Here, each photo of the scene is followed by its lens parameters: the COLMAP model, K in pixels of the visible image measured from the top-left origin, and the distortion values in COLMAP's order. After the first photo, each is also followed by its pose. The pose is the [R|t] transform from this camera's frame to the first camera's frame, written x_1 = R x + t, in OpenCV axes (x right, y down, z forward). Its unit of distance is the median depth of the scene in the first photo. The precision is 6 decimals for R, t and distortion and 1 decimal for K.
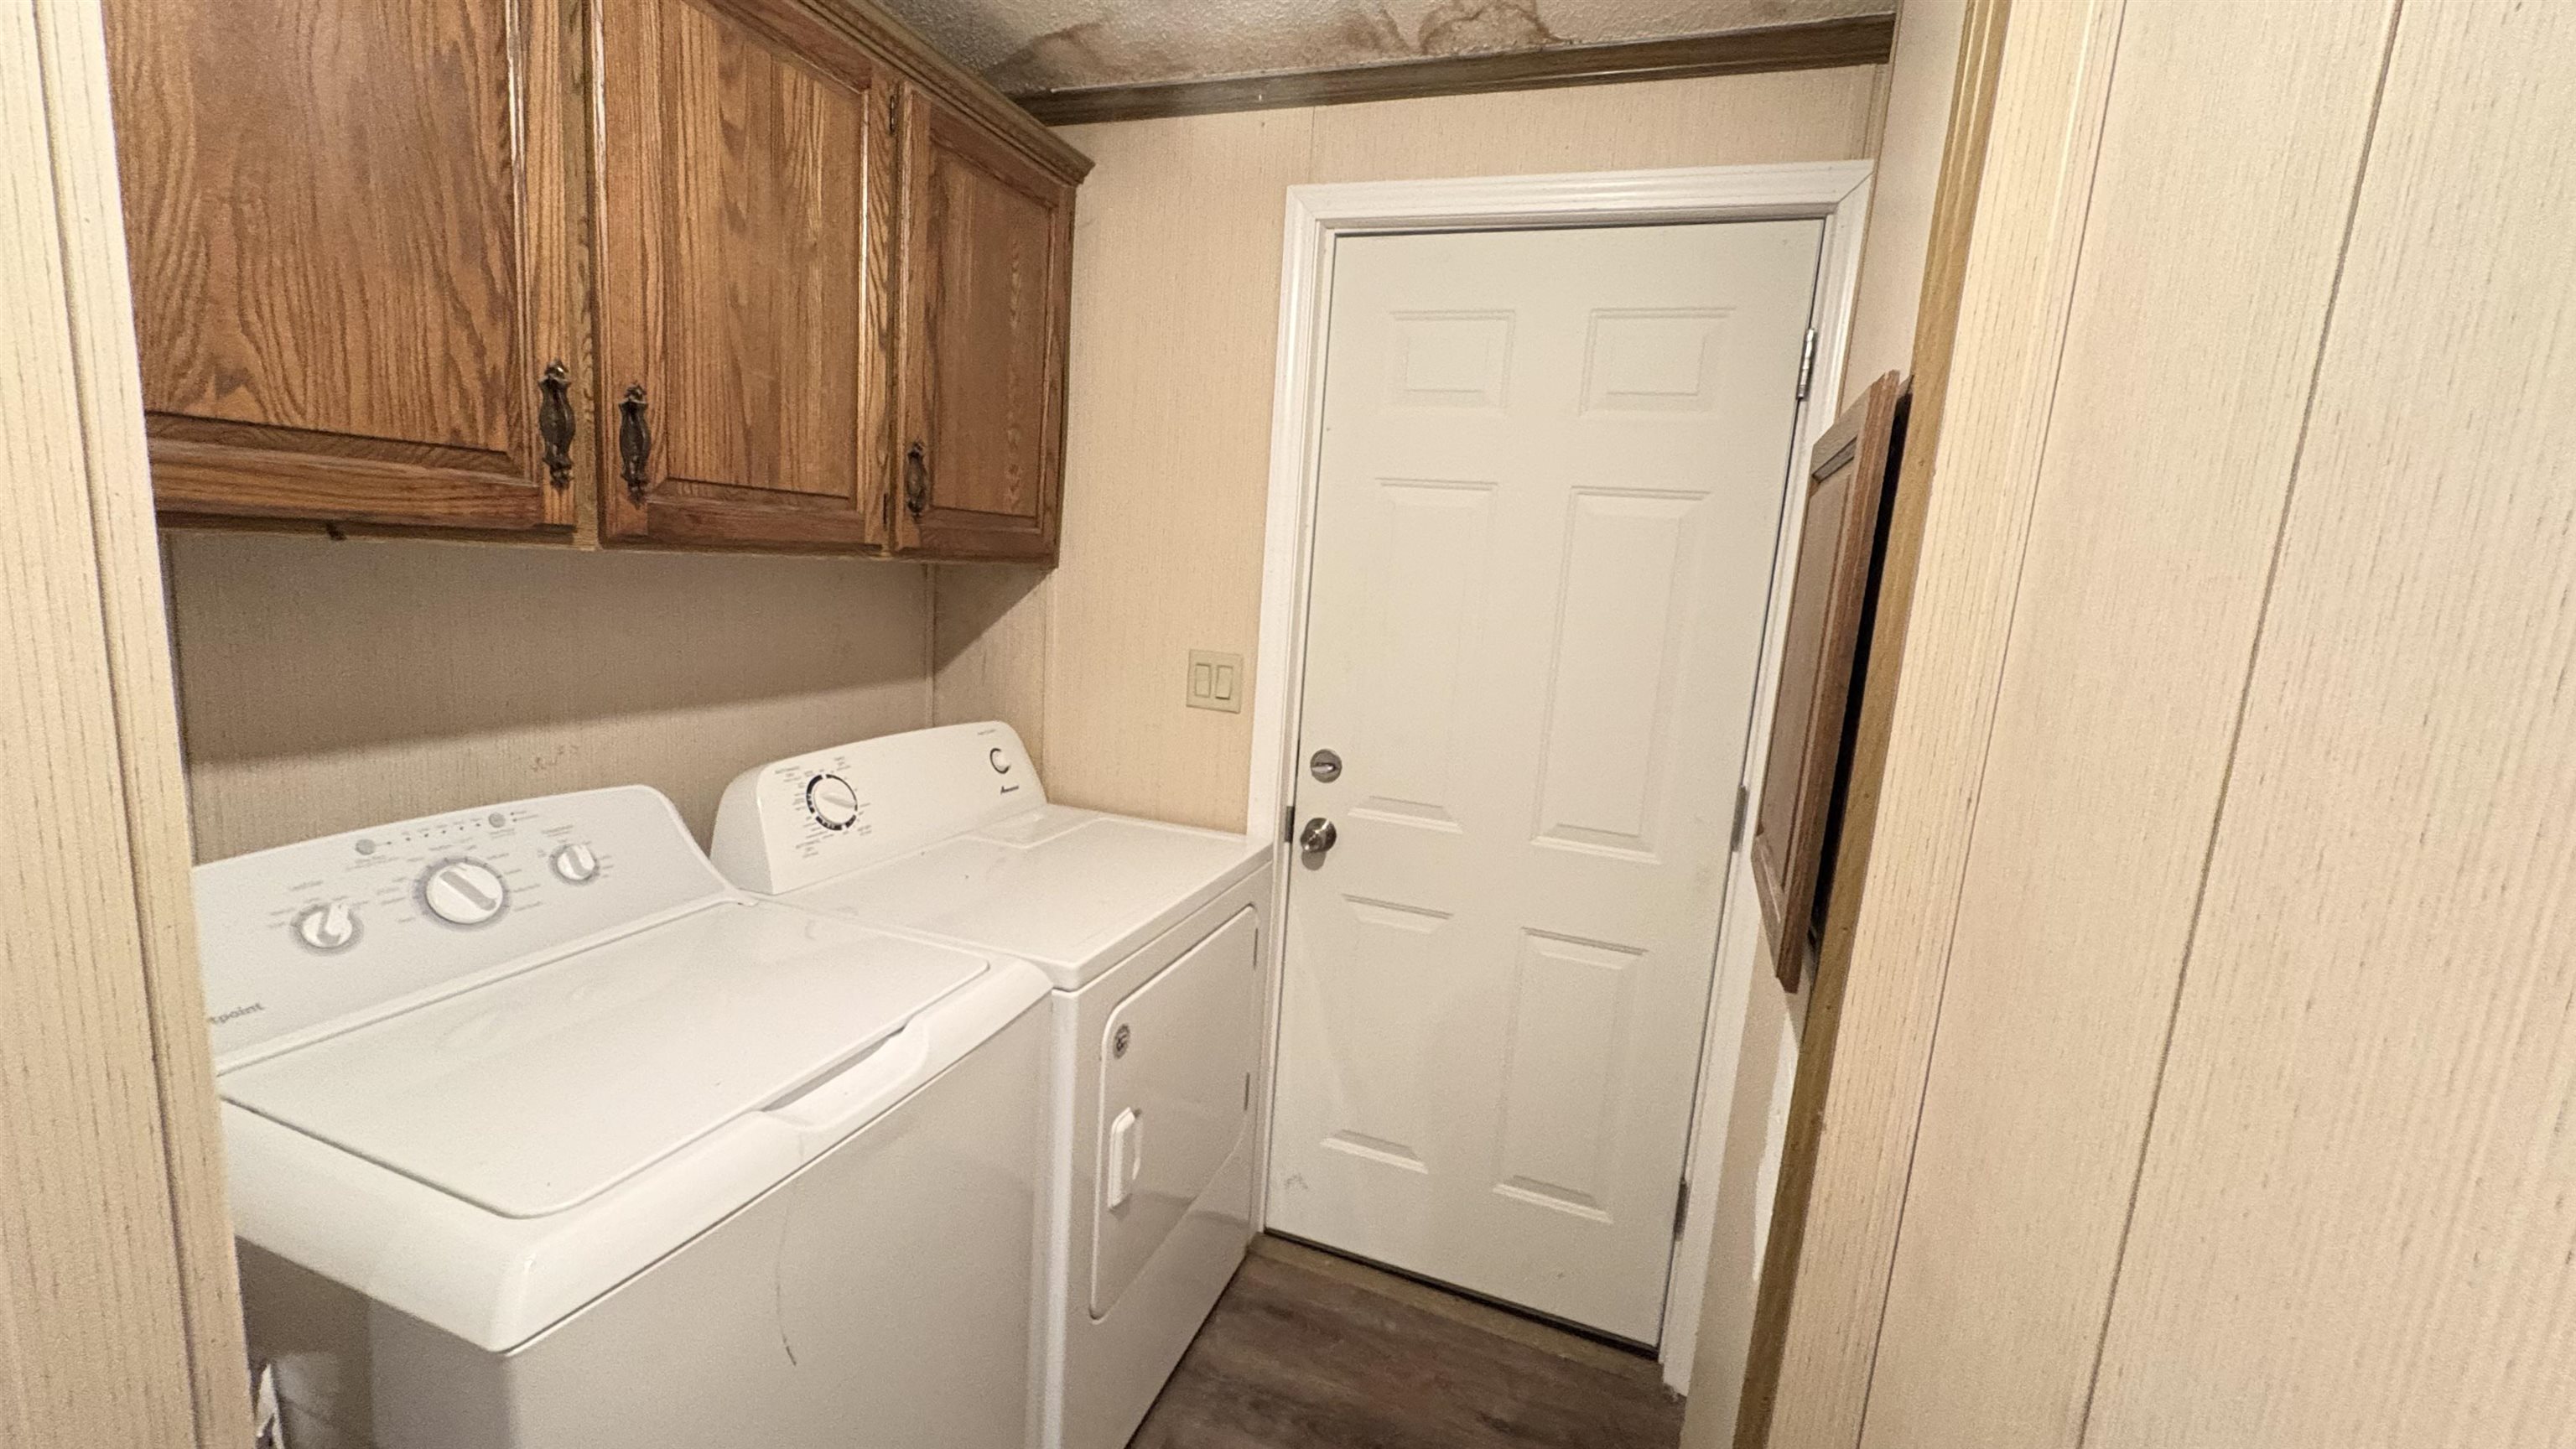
lens RADIAL K [[1023.3, 0, 1286.4], [0, 1023.3, 724.0], [0, 0, 1]] dist [-0.000734, 0.000648]
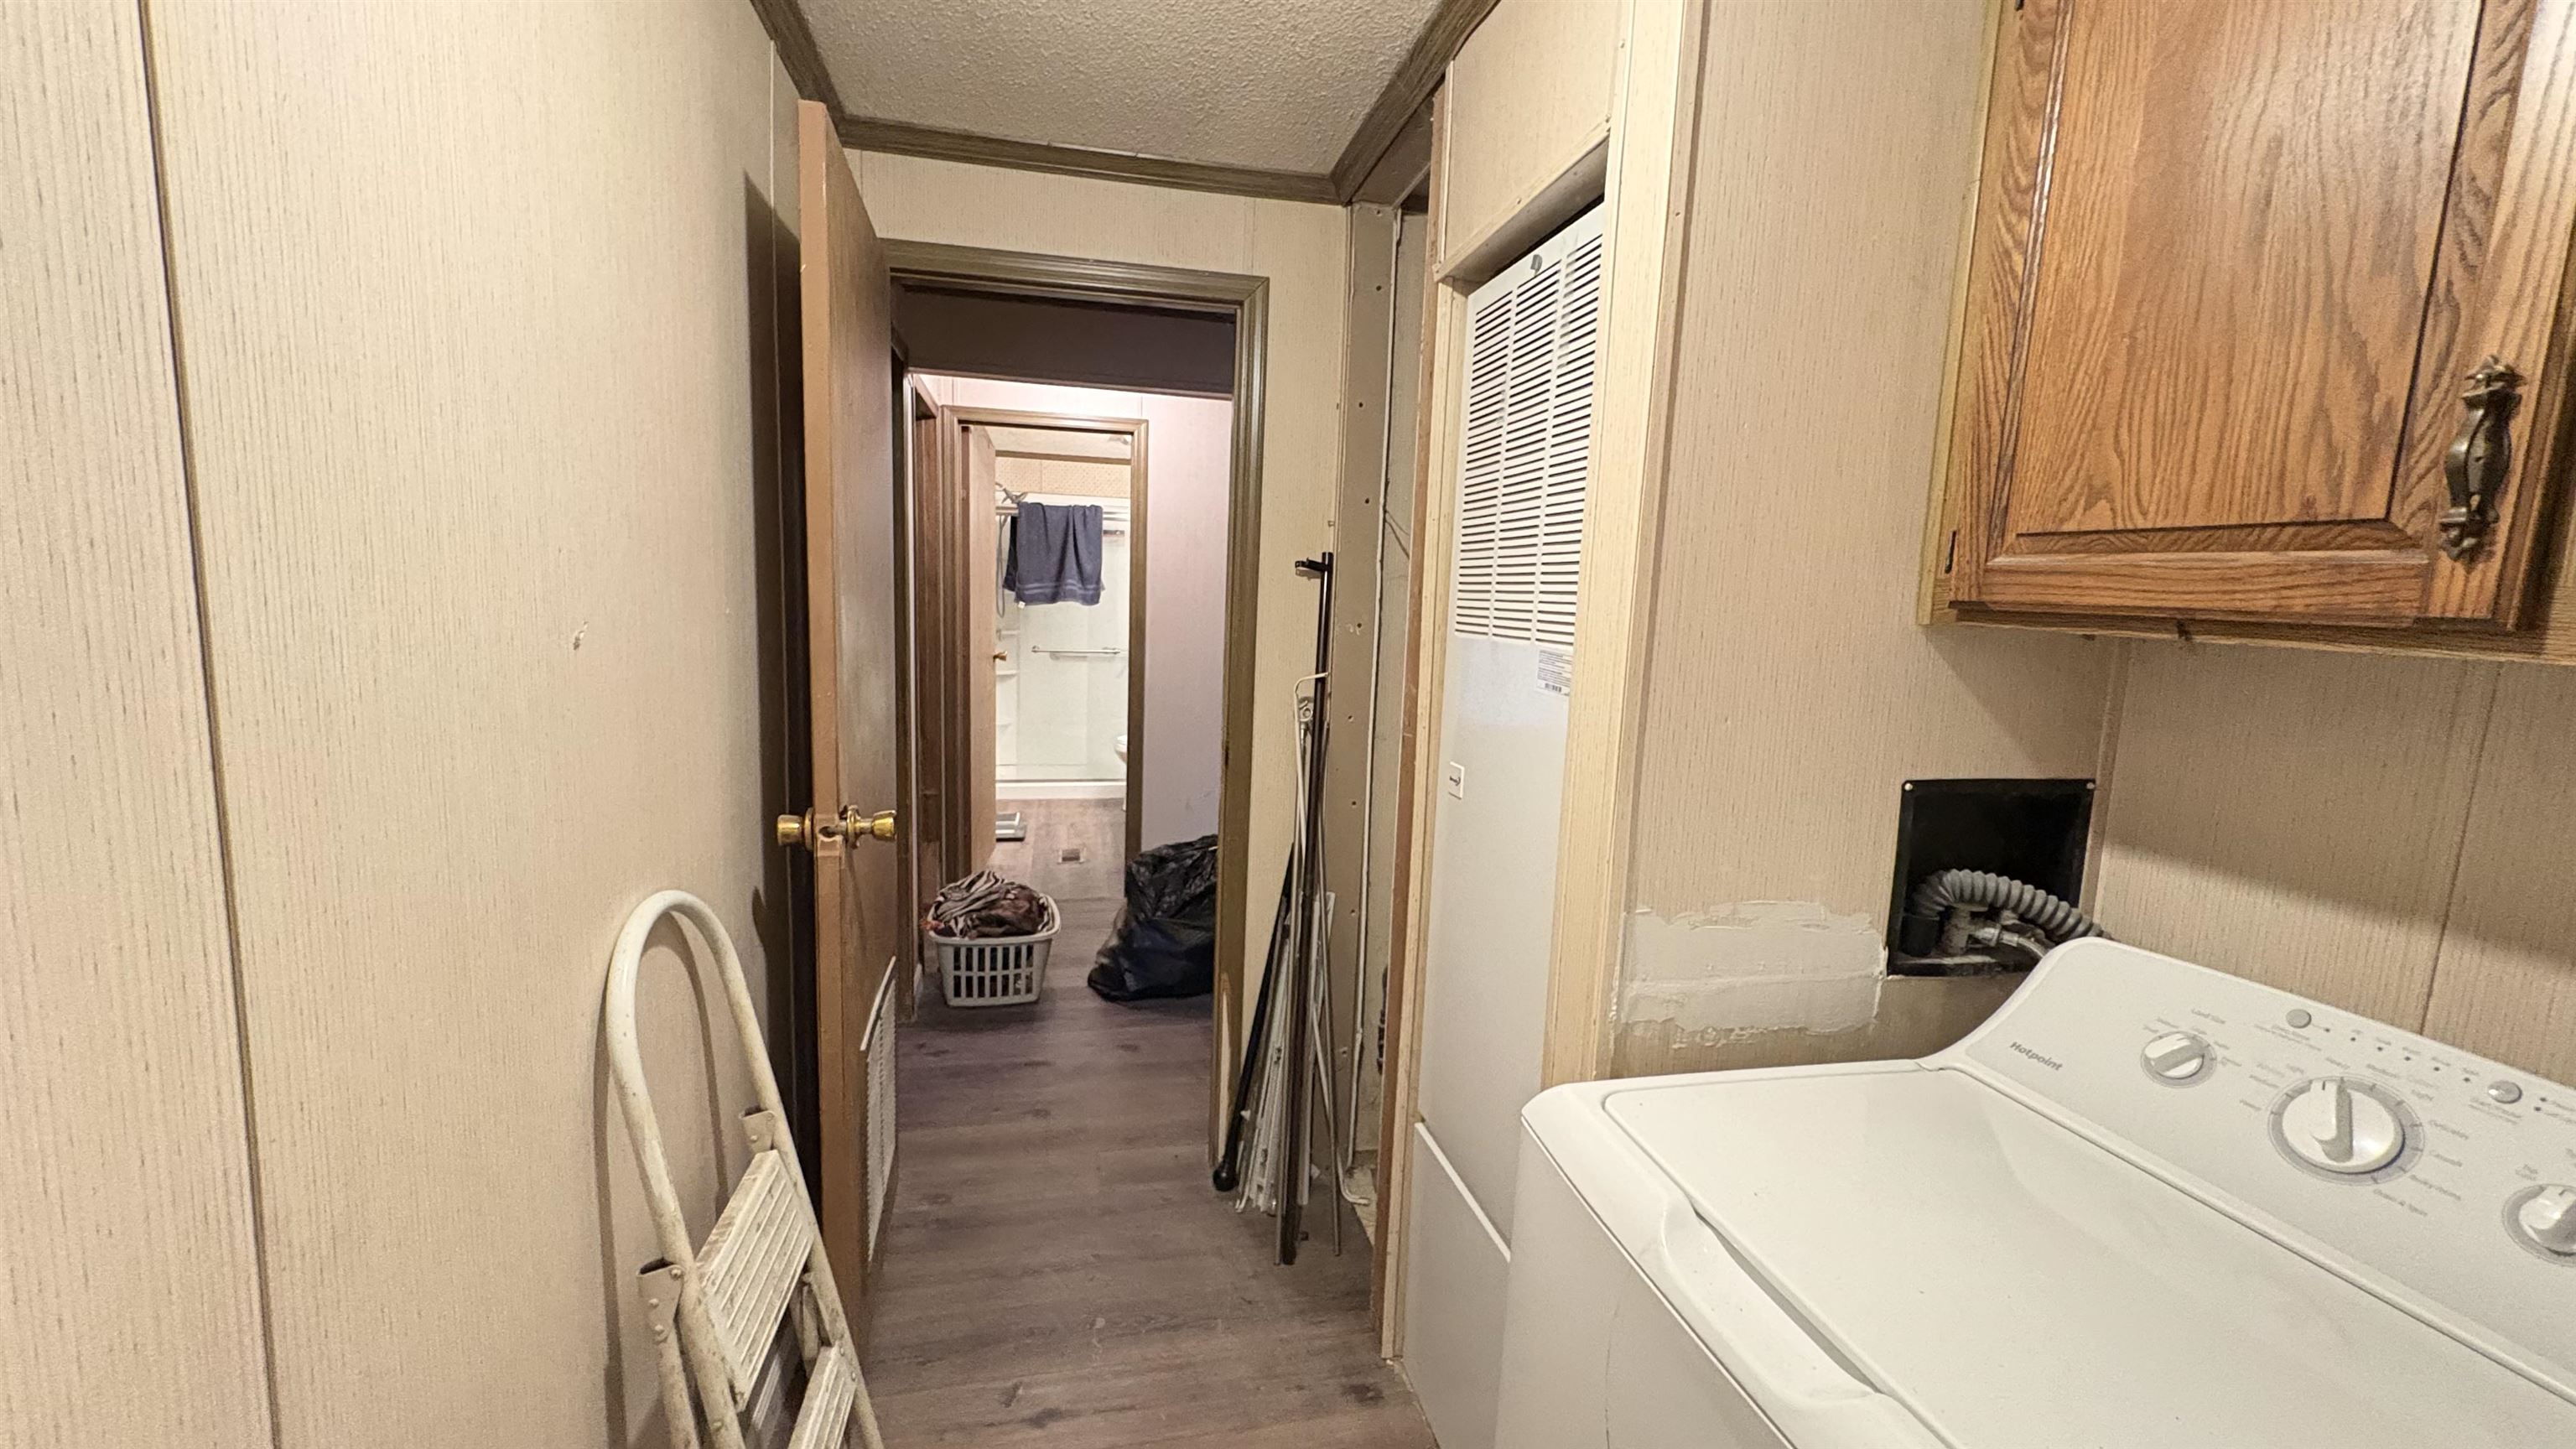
lens RADIAL K [[1023.3, 0, 1286.4], [0, 1023.3, 724.0], [0, 0, 1]] dist [-0.000734, 0.000648]
pose [[-0.835997, -0.035122, -0.547609, 0.272514], [-0.188289, 0.955721, 0.226151, -0.155950], [0.515418, 0.292170, -0.805593, 1.297111]]
